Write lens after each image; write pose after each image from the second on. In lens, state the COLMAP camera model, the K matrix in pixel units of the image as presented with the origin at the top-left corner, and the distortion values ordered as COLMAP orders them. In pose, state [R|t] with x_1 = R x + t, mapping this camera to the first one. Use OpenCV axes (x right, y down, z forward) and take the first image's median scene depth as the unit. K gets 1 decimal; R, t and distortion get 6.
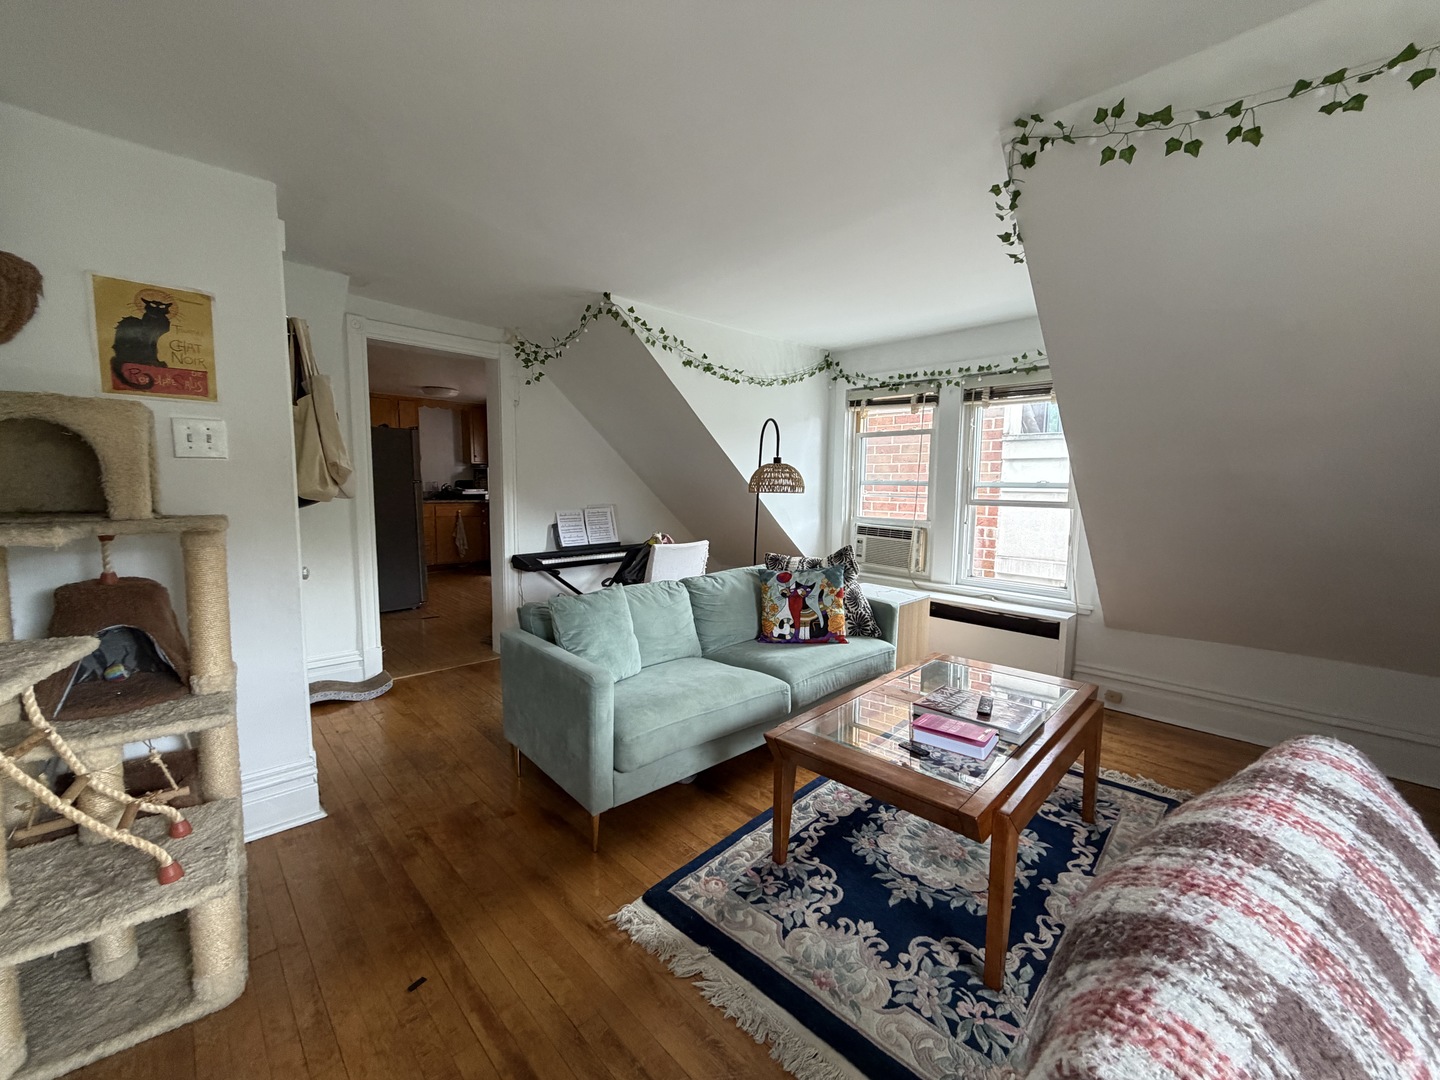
lens RADIAL K [[573.8, 0, 716.7], [0, 573.8, 542.9], [0, 0, 1]] dist [0.000188, -0.000015]
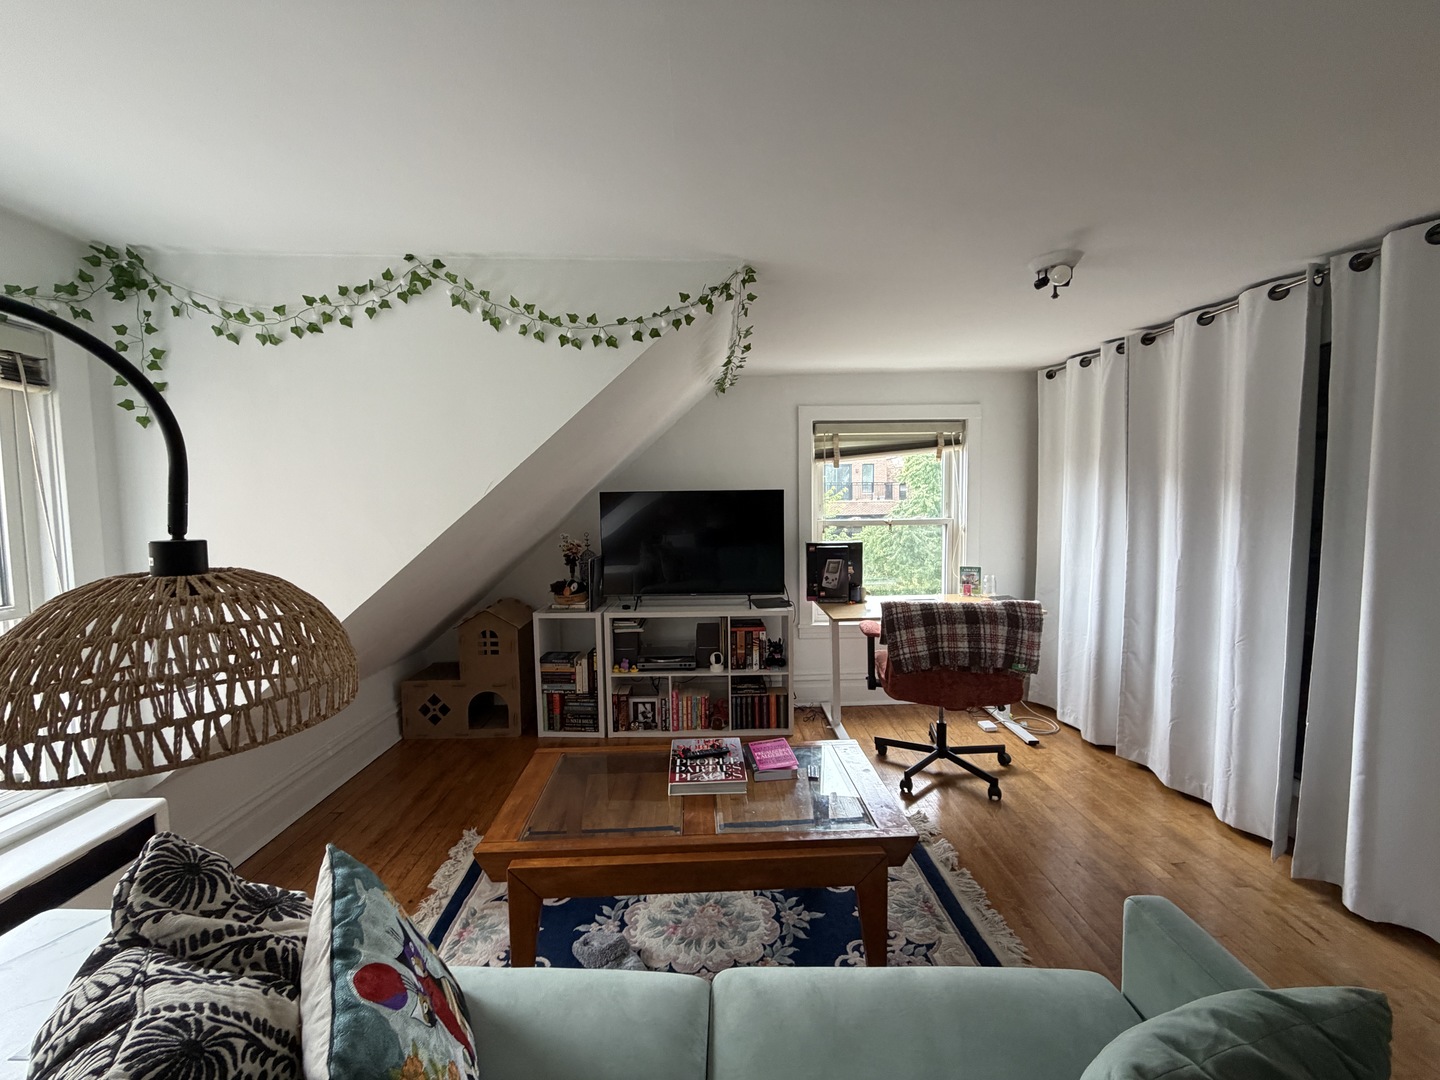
lens RADIAL K [[573.8, 0, 716.7], [0, 573.8, 542.9], [0, 0, 1]] dist [0.000188, -0.000015]
pose [[-0.733216, -0.048530, 0.678262, -0.268577], [0.077348, 0.985024, 0.154093, -0.280777], [-0.675583, 0.165446, -0.718482, 1.744896]]
